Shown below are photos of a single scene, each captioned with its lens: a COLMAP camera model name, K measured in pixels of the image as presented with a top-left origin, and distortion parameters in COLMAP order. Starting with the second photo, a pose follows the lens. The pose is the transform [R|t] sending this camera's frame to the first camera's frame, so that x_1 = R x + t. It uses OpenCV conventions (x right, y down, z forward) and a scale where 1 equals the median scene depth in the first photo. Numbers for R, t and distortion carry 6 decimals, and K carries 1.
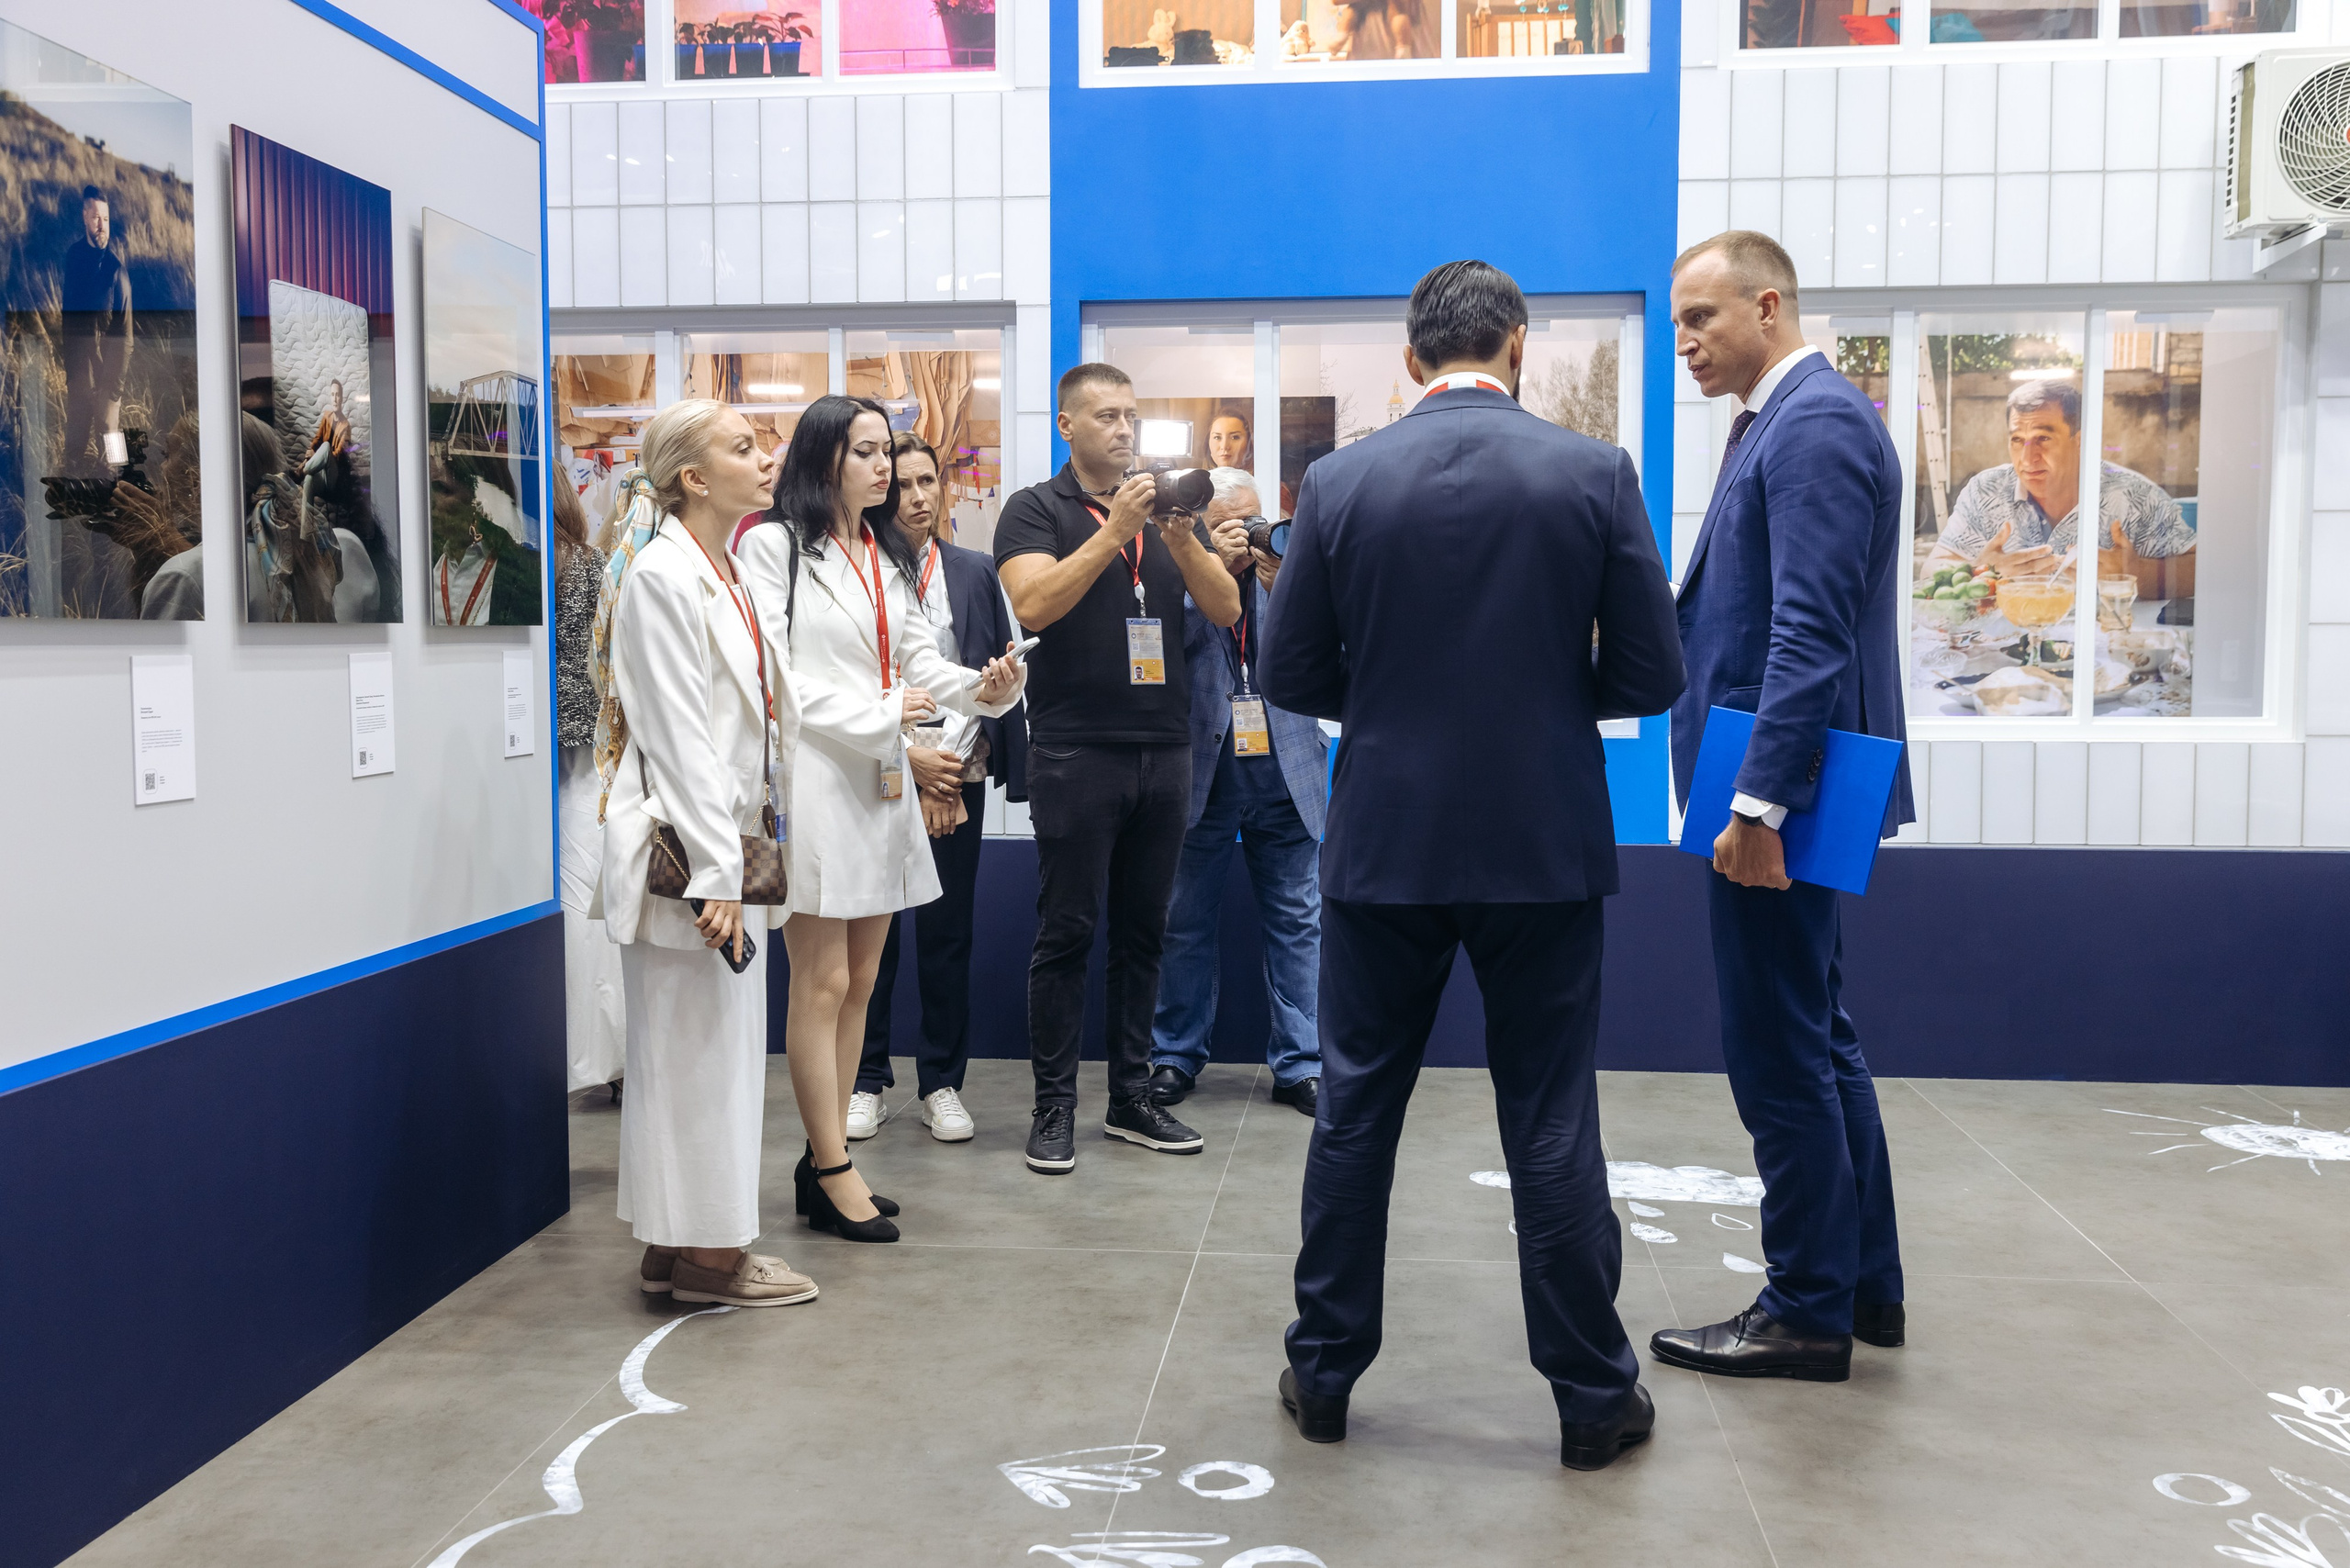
lens RADIAL K [[2135.4, 0, 1181.4], [0, 2135.4, 770.6], [0, 0, 1]] dist [0.004586, 0.000000]
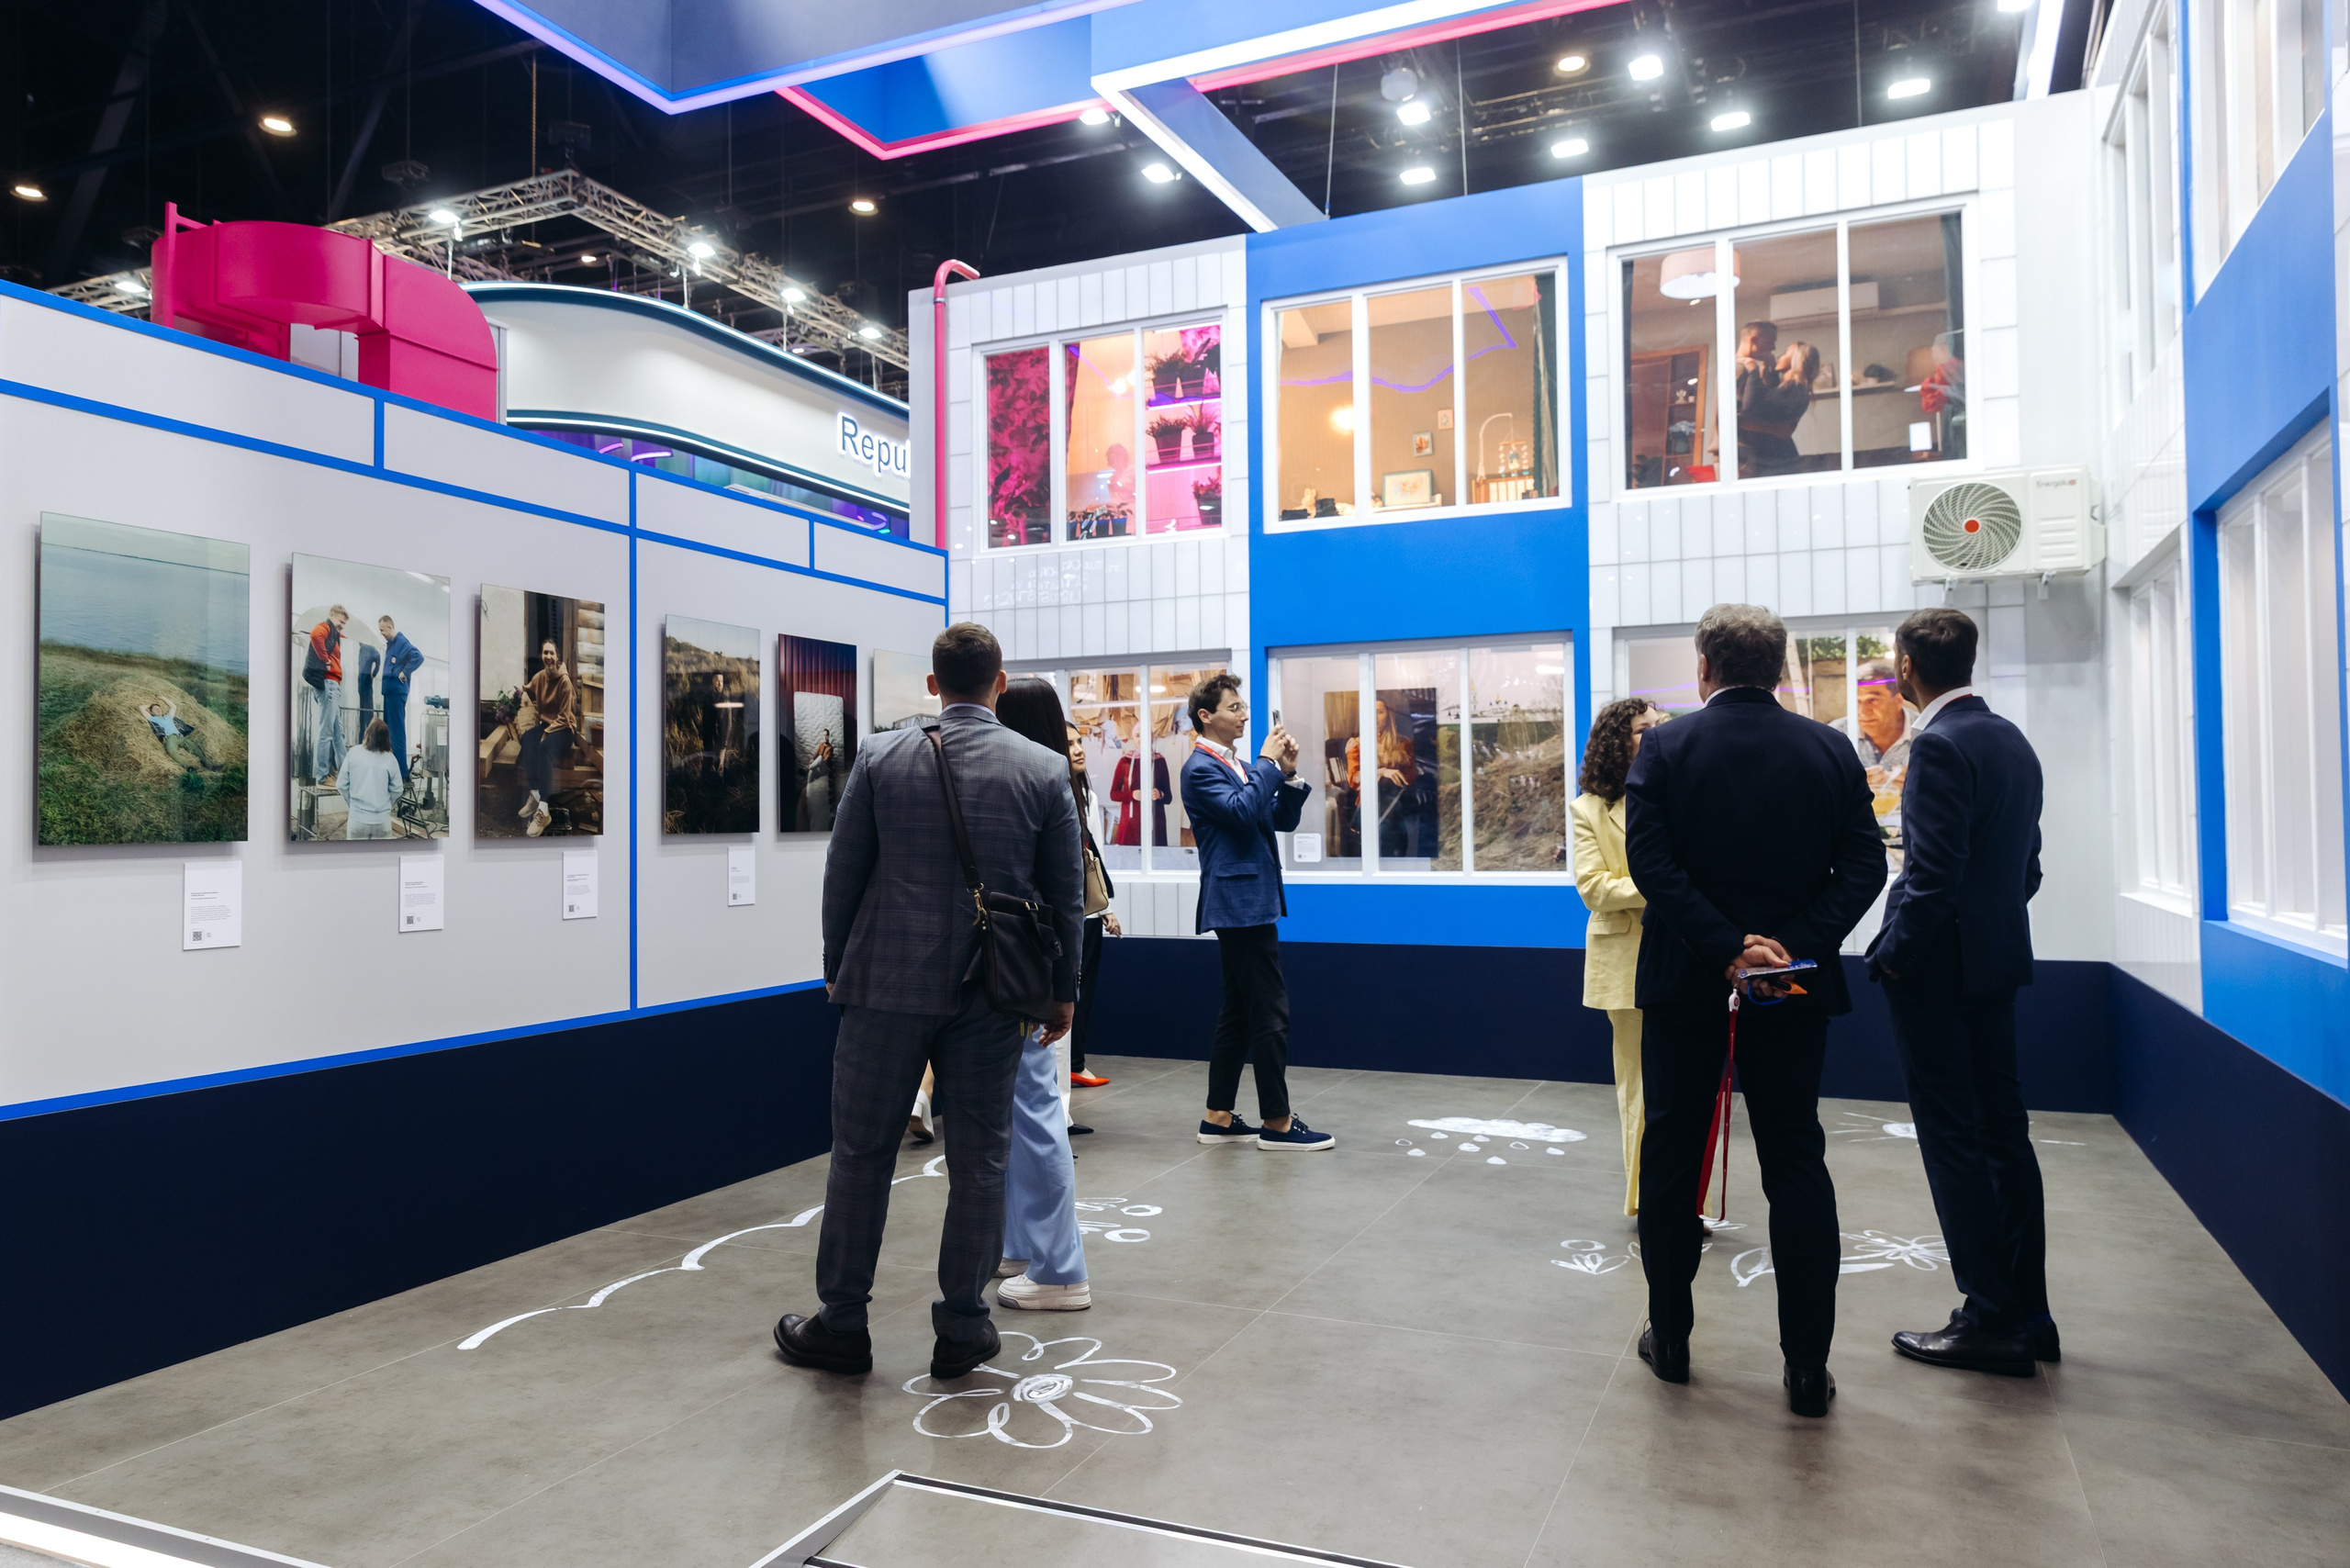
lens RADIAL K [[1599.3, 0, 1167.5], [0, 1599.3, 793.4], [0, 0, 1]] dist [-0.001582, -0.000378]
pose [[0.949573, -0.012987, -0.313277, 0.307545], [-0.010358, 0.997297, -0.072739, 0.008116], [0.313375, 0.072316, 0.946872, -0.330765]]
